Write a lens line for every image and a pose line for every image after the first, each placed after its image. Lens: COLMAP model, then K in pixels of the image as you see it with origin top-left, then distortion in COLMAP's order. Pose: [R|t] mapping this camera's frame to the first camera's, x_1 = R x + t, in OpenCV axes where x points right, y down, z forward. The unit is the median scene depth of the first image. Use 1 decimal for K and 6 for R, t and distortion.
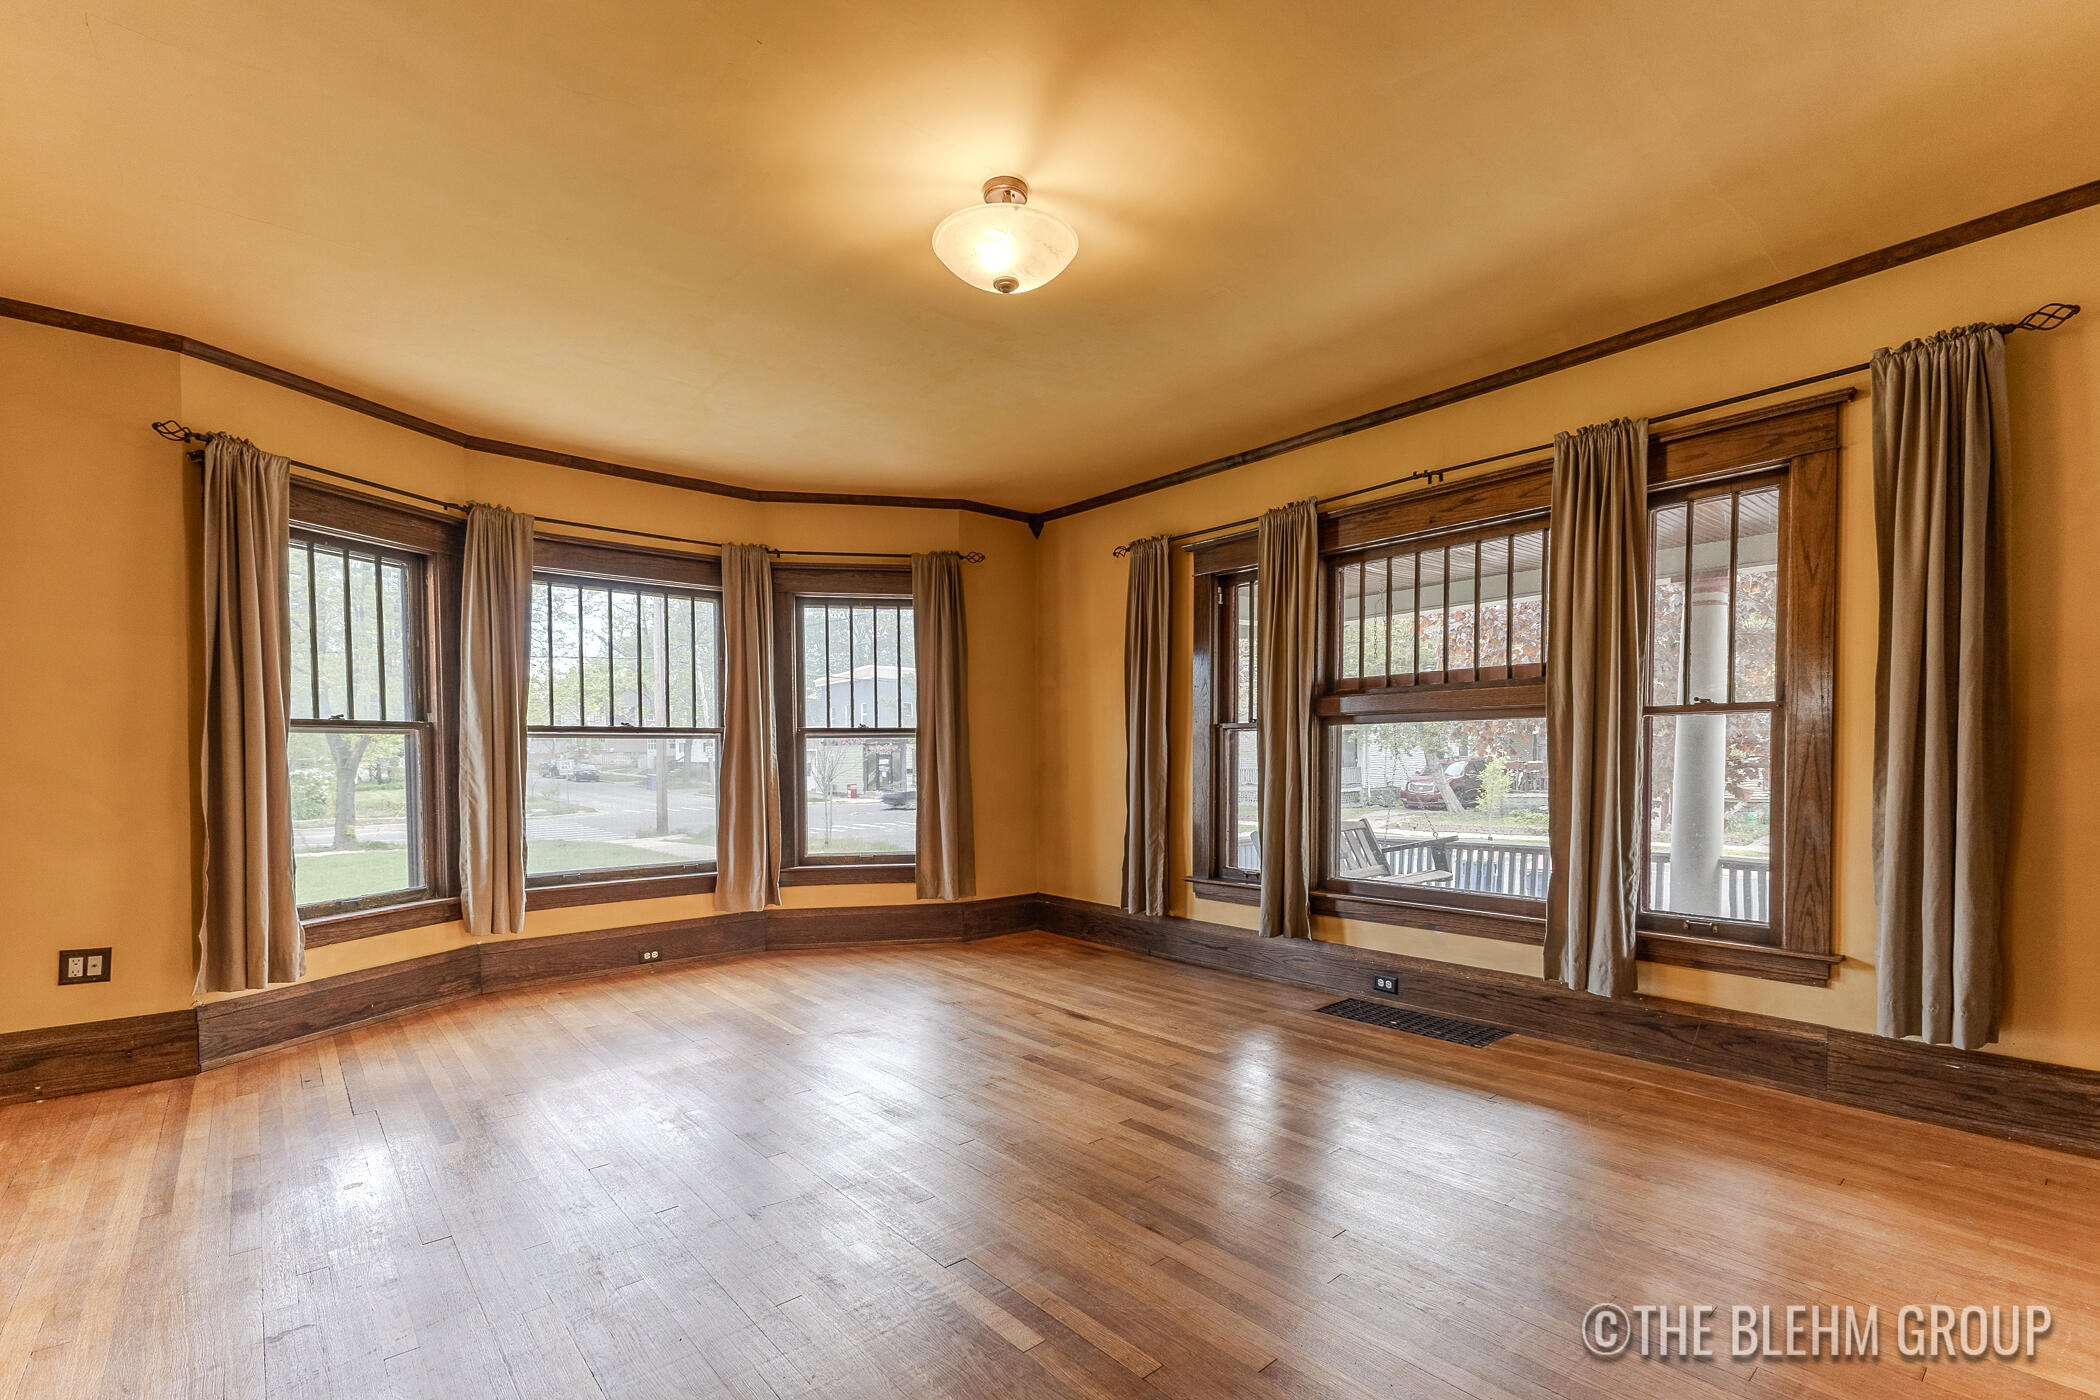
lens RADIAL K [[921.5, 0, 1092.9], [0, 921.5, 783.4], [0, 0, 1]] dist [0.008544, -0.001752]
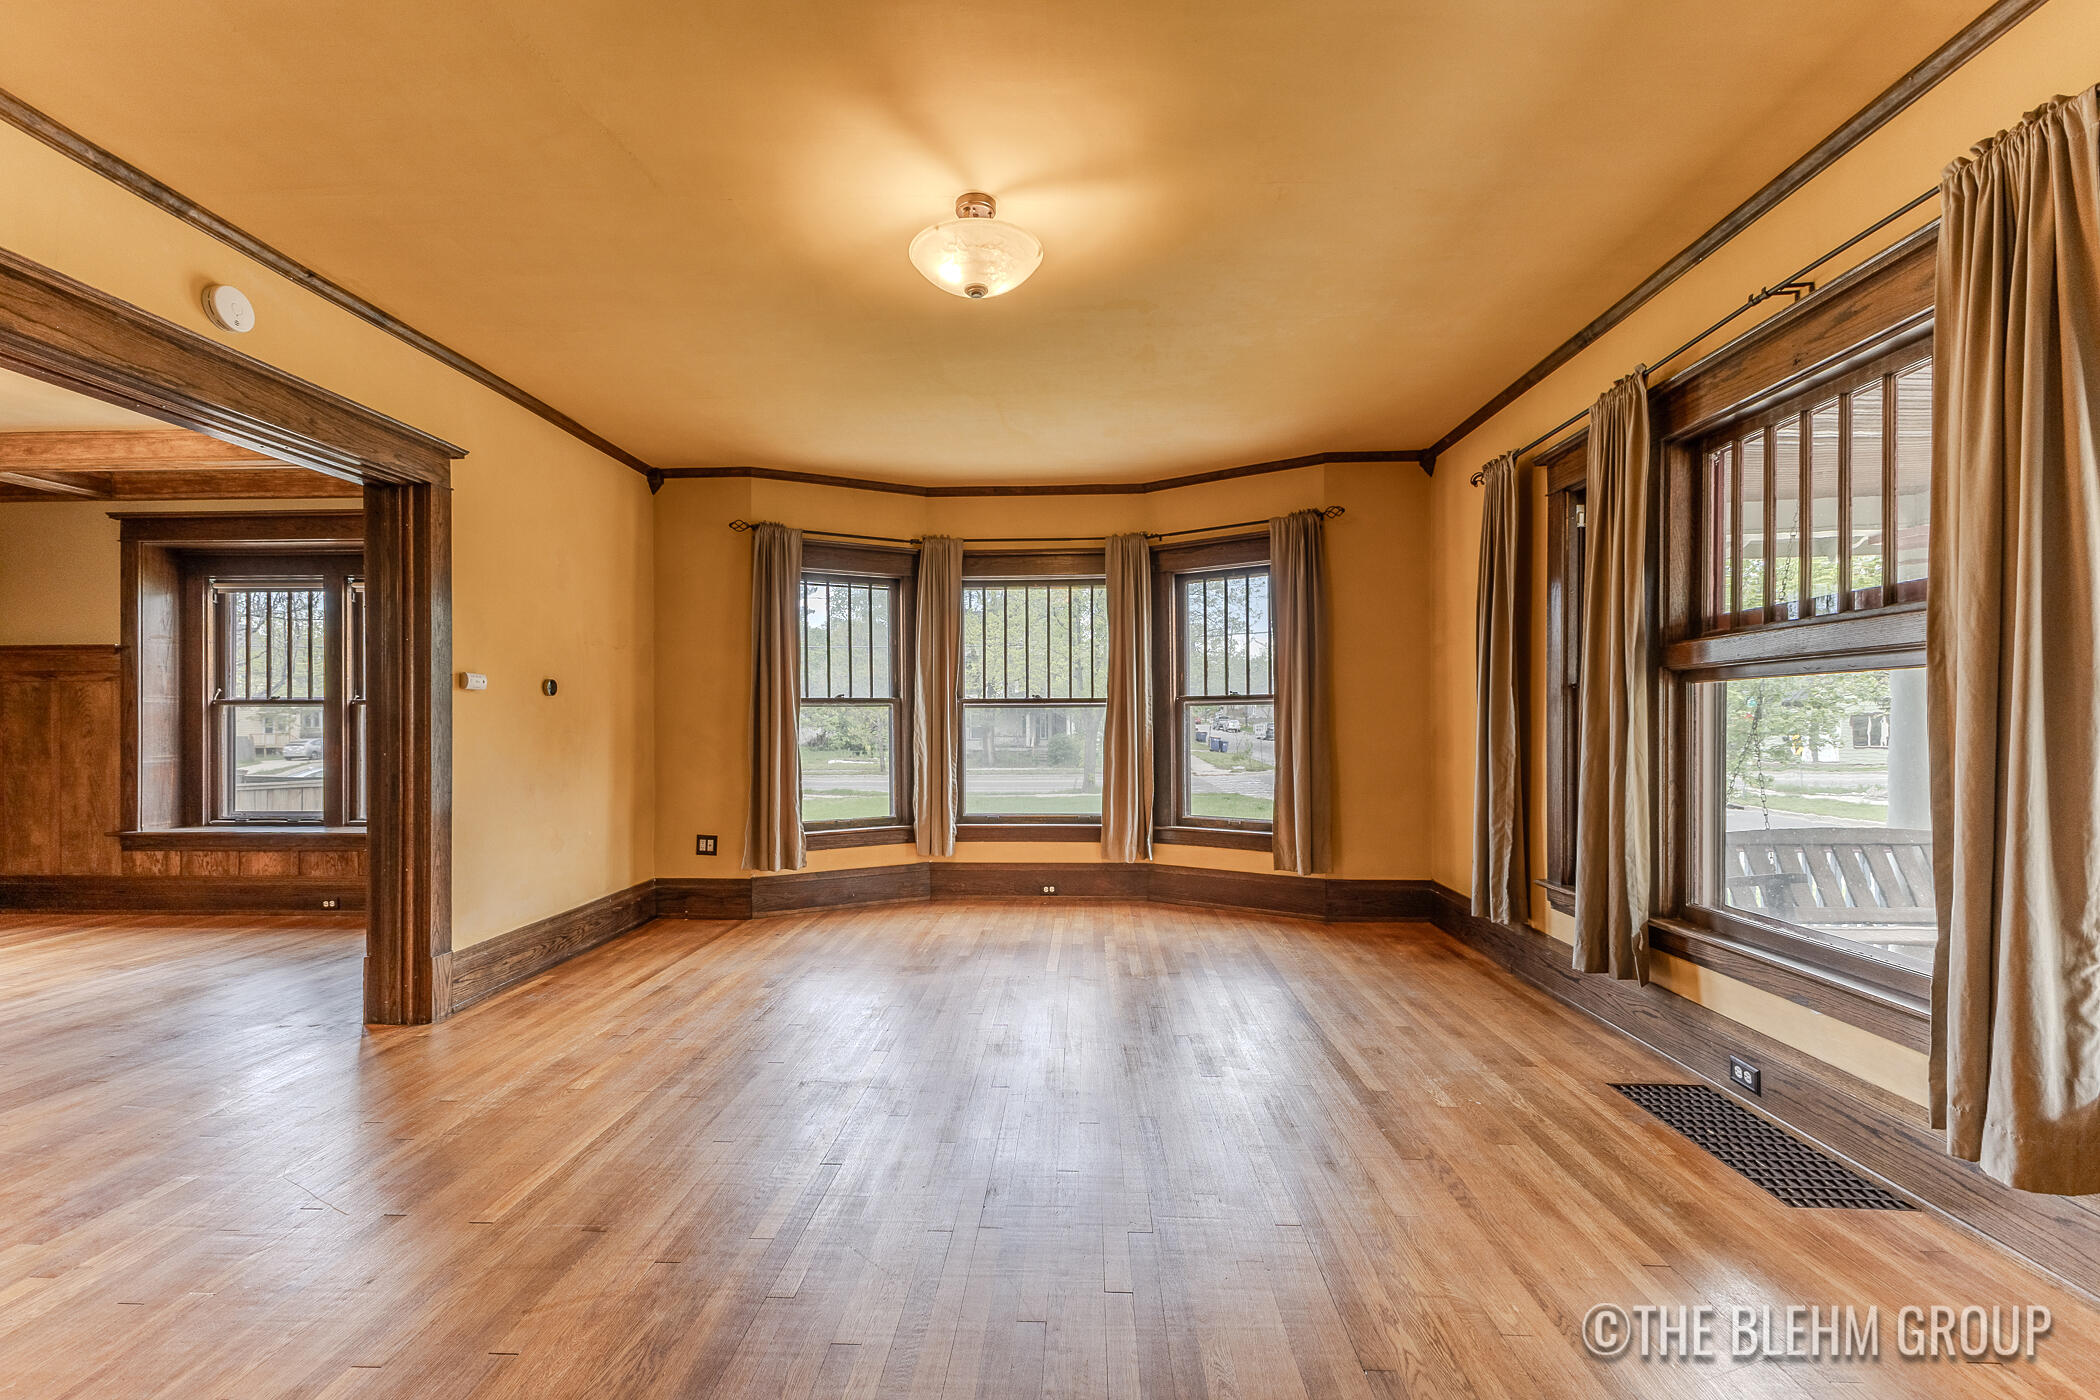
lens RADIAL K [[921.5, 0, 1043.3], [0, 921.5, 717.6], [0, 0, 1]] dist [0.008544, -0.001752]
pose [[0.708939, 0.000042, -0.705270, 0.405141], [-0.022380, 0.999498, -0.022437, -0.009787], [0.704915, 0.031690, 0.708584, 0.166305]]
